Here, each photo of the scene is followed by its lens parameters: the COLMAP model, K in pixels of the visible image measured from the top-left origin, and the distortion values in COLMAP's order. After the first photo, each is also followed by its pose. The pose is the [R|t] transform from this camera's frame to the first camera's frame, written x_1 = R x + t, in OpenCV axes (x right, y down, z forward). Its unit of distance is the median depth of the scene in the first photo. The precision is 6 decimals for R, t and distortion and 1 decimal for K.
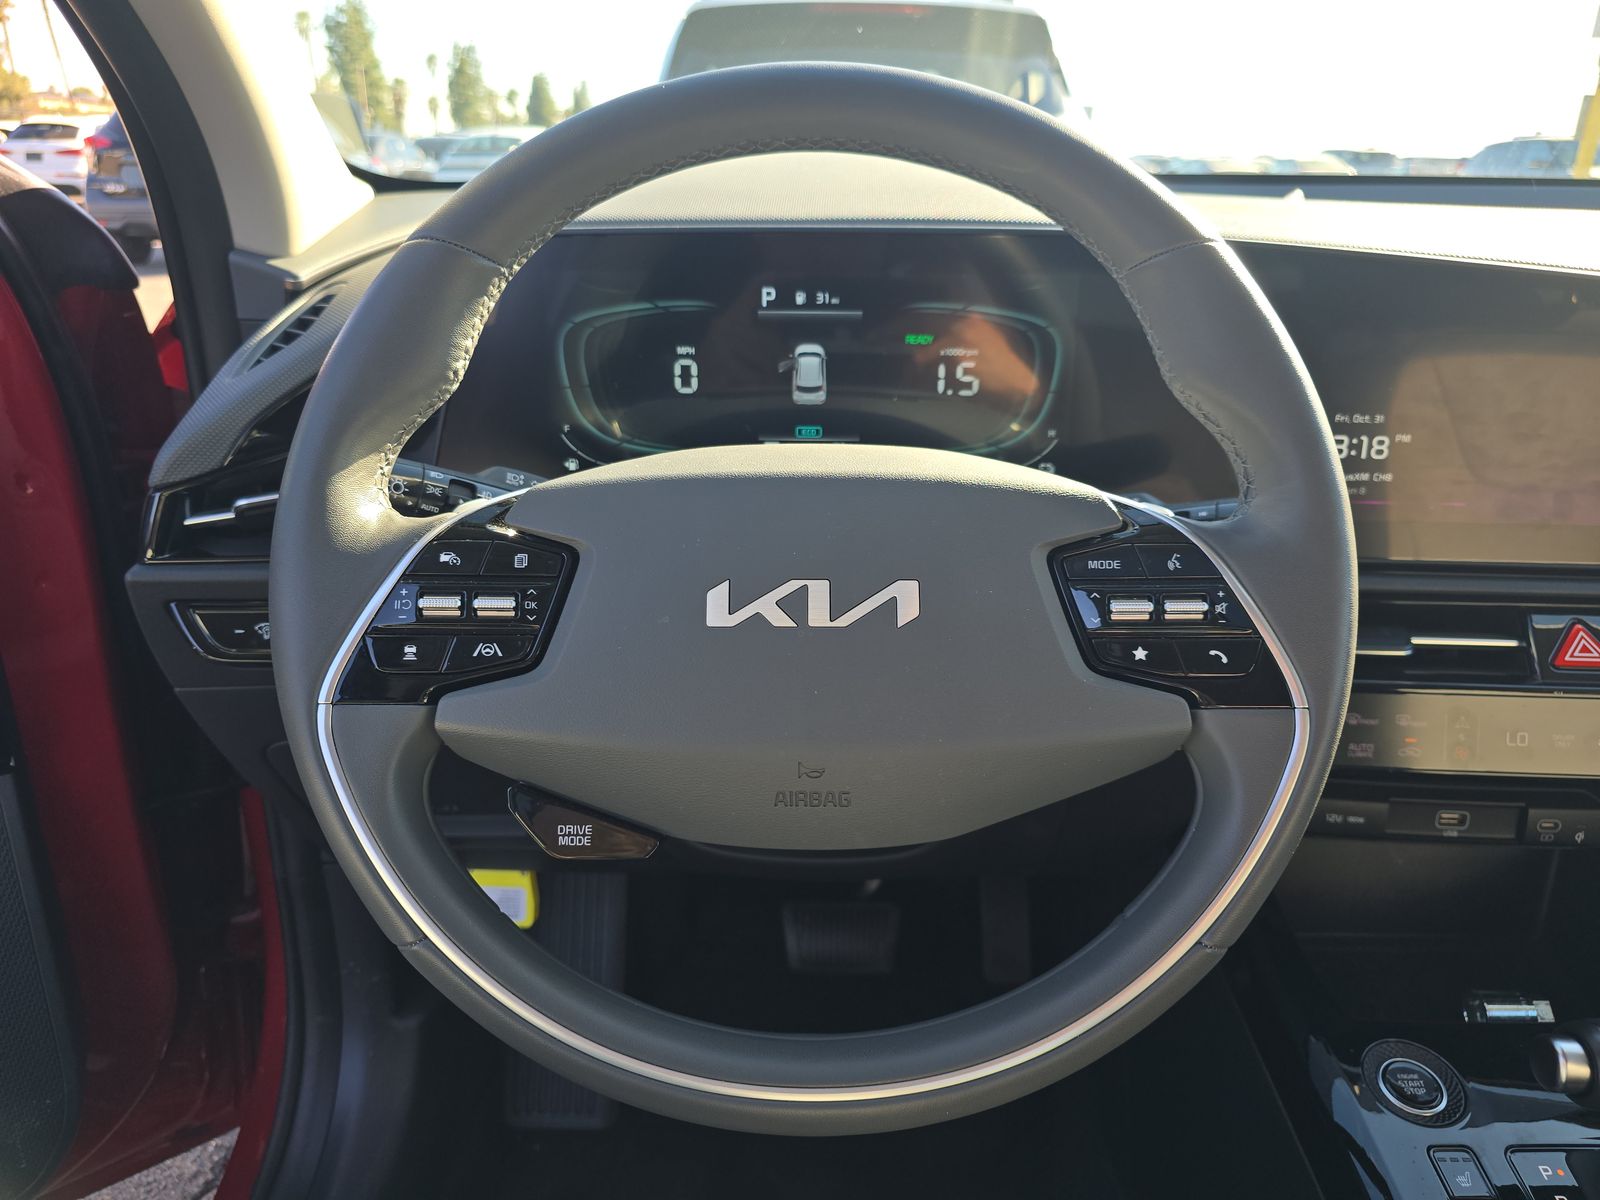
lens RADIAL K [[1067.2, 0, 766.3], [0, 1067.2, 599.5], [0, 0, 1]] dist [-0.011960, -0.007264]
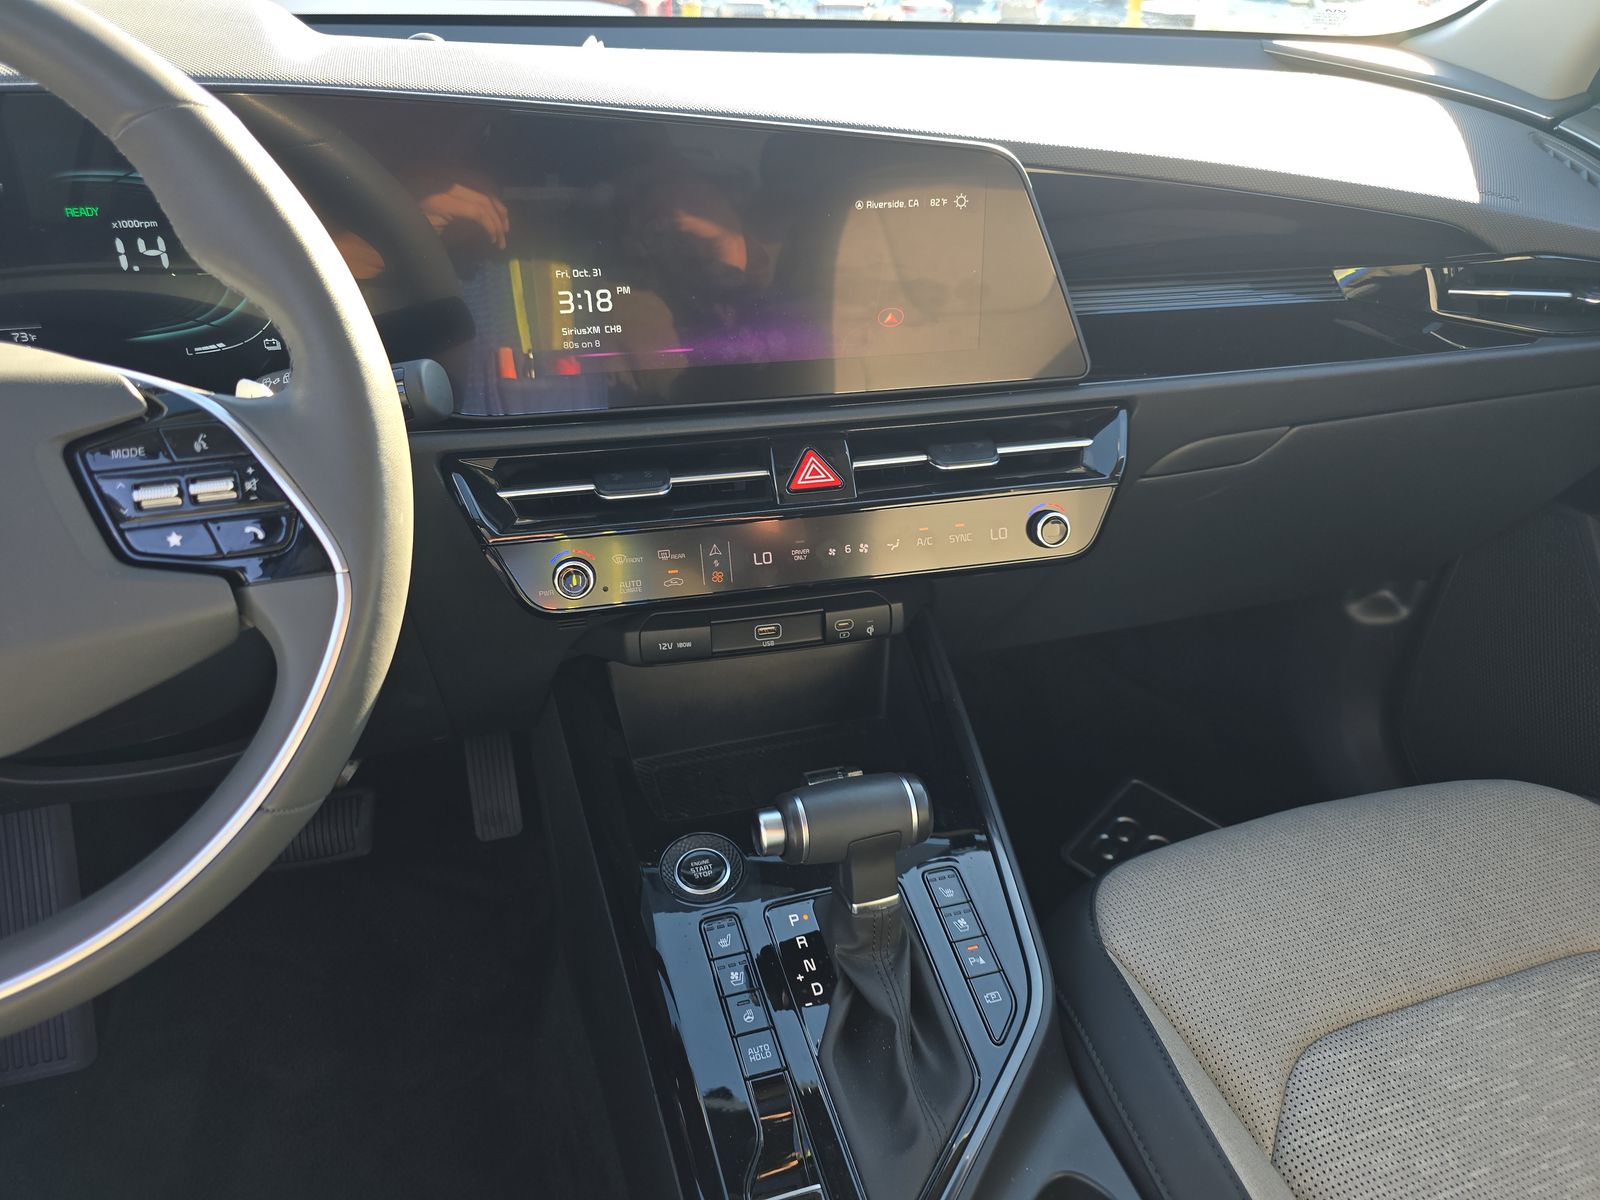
lens RADIAL K [[1067.2, 0, 766.3], [0, 1067.2, 599.5], [0, 0, 1]] dist [-0.011960, -0.007264]
pose [[0.941836, -0.142186, 0.304513, 0.372756], [0.102105, 0.984324, 0.143807, 0.013282], [-0.320187, -0.104350, 0.941590, -0.077787]]
